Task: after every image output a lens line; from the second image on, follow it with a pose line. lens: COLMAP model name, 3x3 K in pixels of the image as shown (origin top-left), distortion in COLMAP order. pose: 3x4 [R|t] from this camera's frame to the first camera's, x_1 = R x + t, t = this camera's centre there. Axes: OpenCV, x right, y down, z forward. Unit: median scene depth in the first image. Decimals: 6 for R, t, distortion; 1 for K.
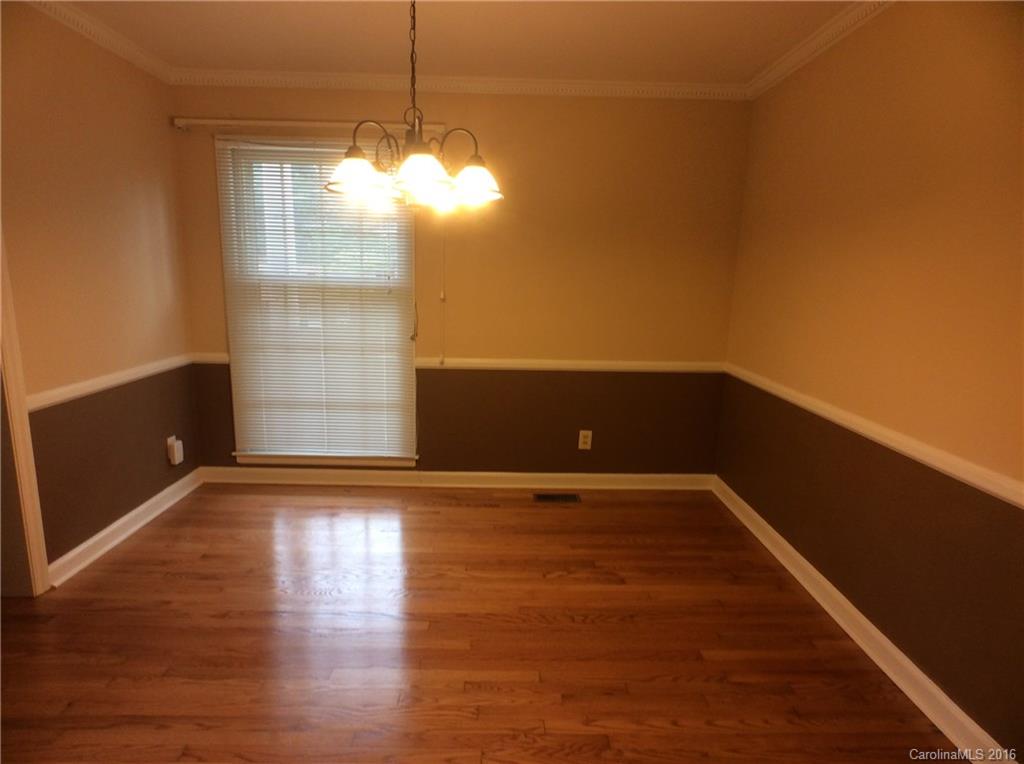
lens RADIAL K [[585.6, 0, 512.7], [0, 585.6, 384.0], [0, 0, 1]] dist [-0.018256, 0.014761]
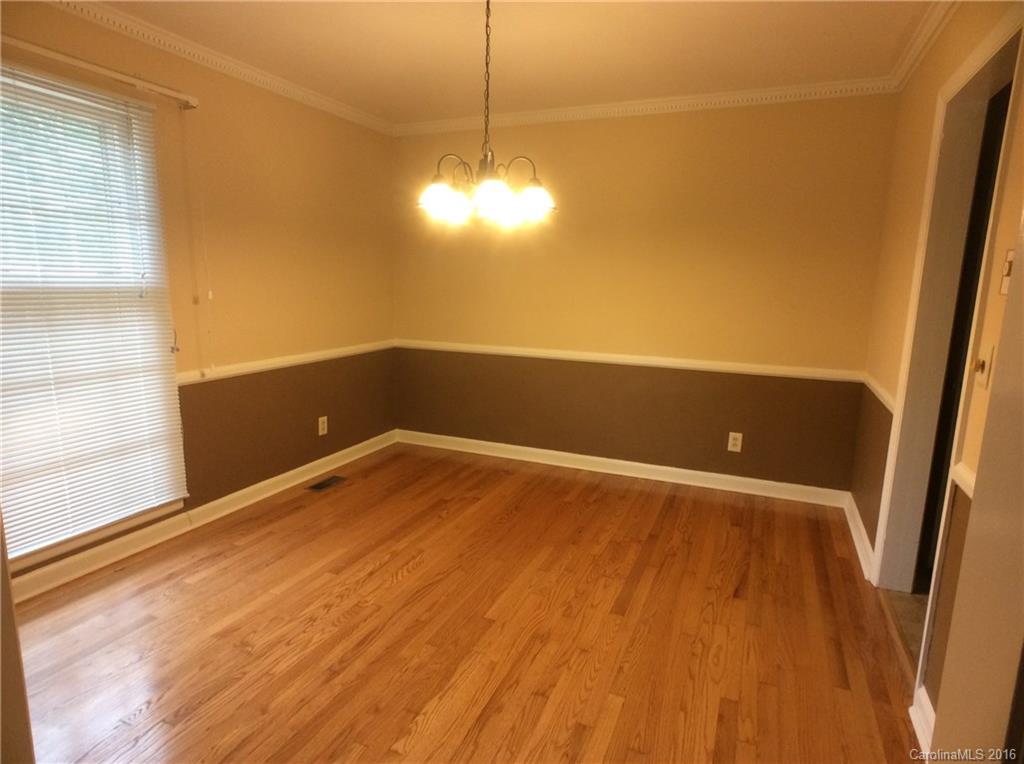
lens RADIAL K [[585.6, 0, 512.7], [0, 585.6, 384.0], [0, 0, 1]] dist [-0.018256, 0.014761]
pose [[0.414802, -0.175509, 0.892825, -0.699067], [0.162469, 0.979739, 0.117112, -0.050207], [-0.895290, 0.096478, 0.434912, 0.228133]]
